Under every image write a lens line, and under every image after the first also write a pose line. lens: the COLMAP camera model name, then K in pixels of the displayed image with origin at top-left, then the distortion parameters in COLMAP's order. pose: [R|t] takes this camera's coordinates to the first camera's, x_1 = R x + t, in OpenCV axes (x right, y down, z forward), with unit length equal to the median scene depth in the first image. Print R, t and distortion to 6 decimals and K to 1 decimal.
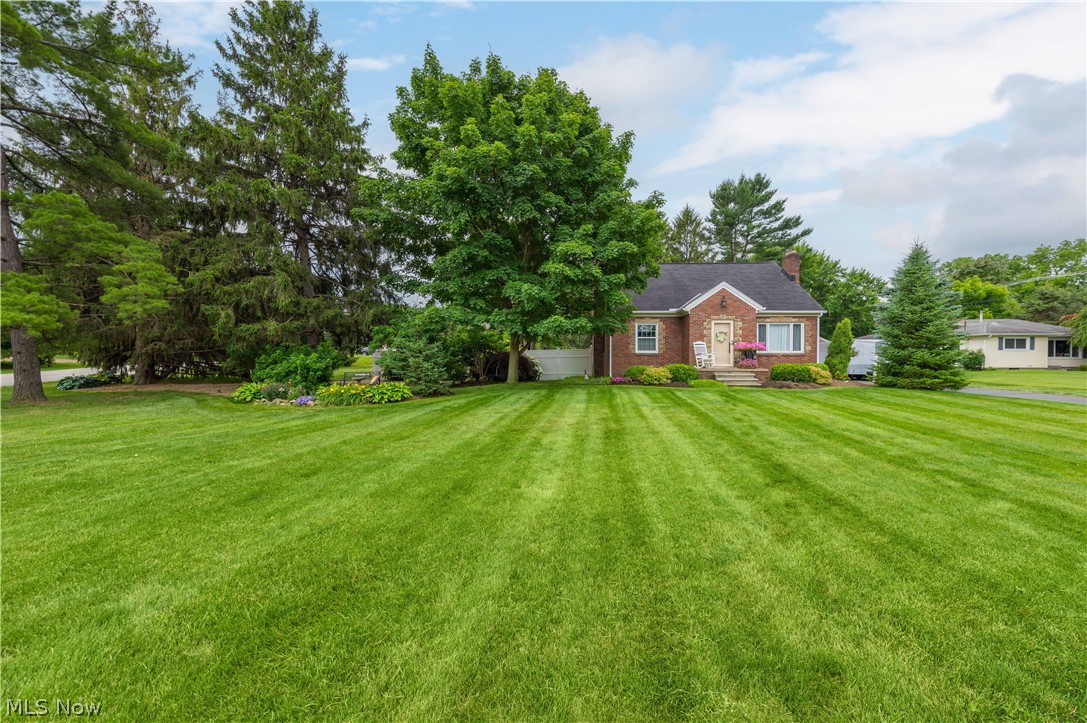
lens RADIAL K [[426.0, 0, 549.9], [0, 426.0, 344.3], [0, 0, 1]] dist [0.014398, -0.002768]
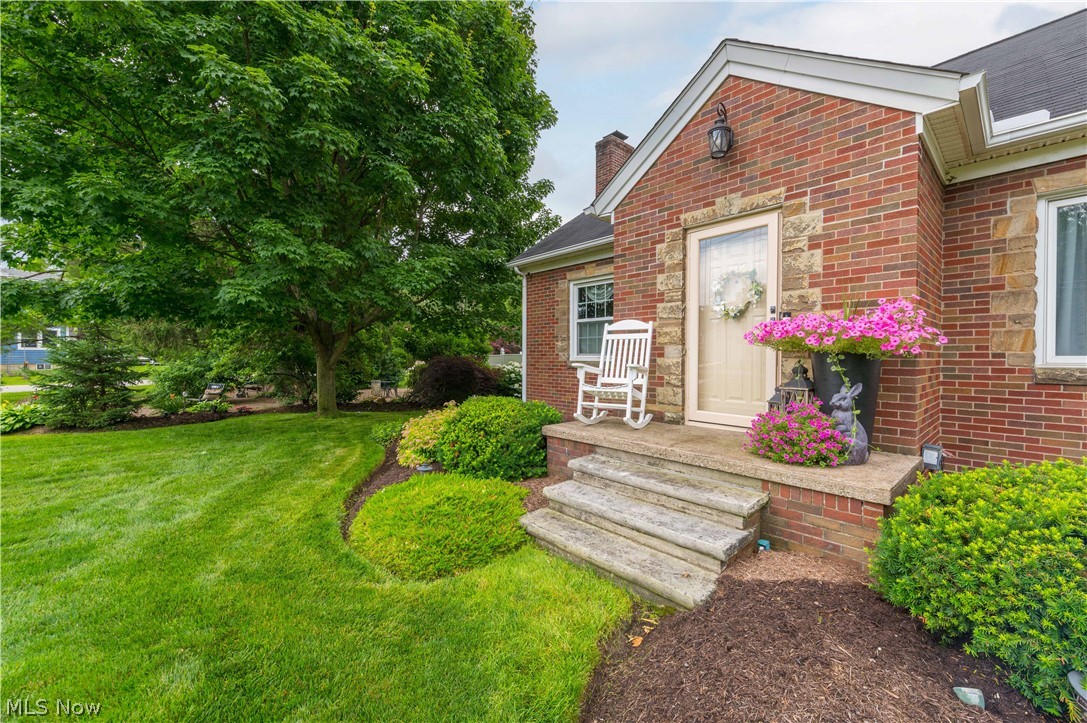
lens RADIAL K [[426.0, 0, 568.2], [0, 426.0, 354.3], [0, 0, 1]] dist [0.014398, -0.002768]
pose [[0.692307, -0.002759, -0.721598, 0.475960], [0.015689, 0.999814, 0.011230, 0.009889], [0.721433, -0.019095, 0.692221, 0.729036]]
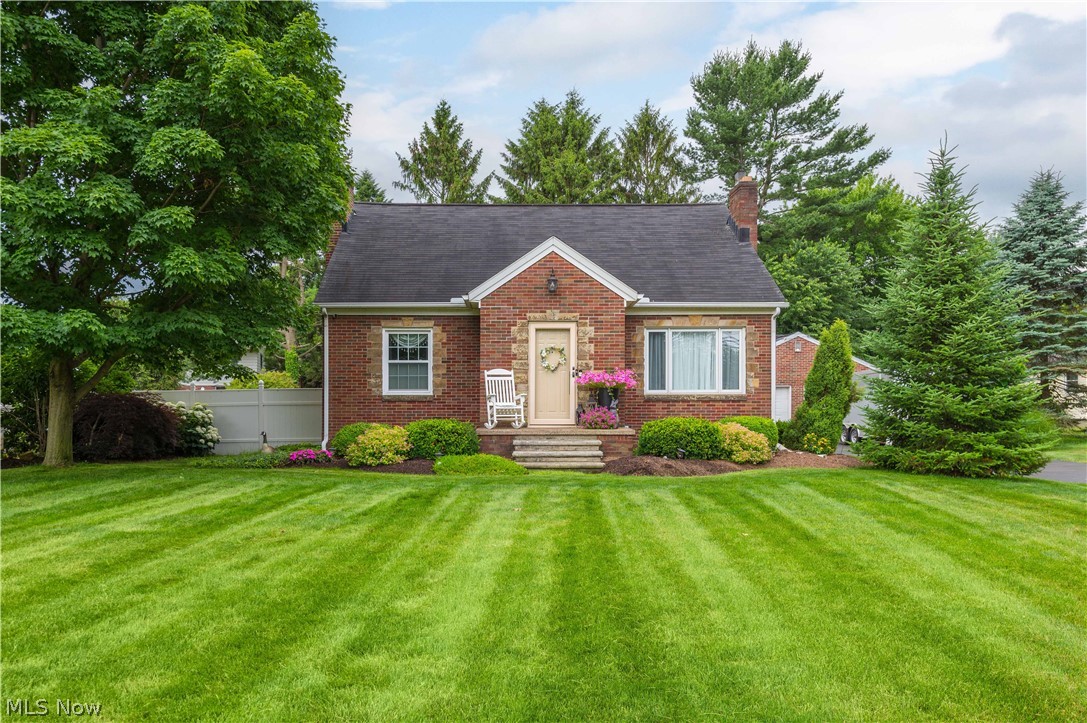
lens RADIAL K [[790.1, 0, 541.7], [0, 790.1, 365.6], [0, 0, 1]] dist [0.033744, -0.004228]
pose [[0.999427, -0.001858, 0.033810, 0.340844], [0.002531, 0.999799, -0.019875, 0.005916], [-0.033767, 0.019949, 0.999231, 0.151545]]
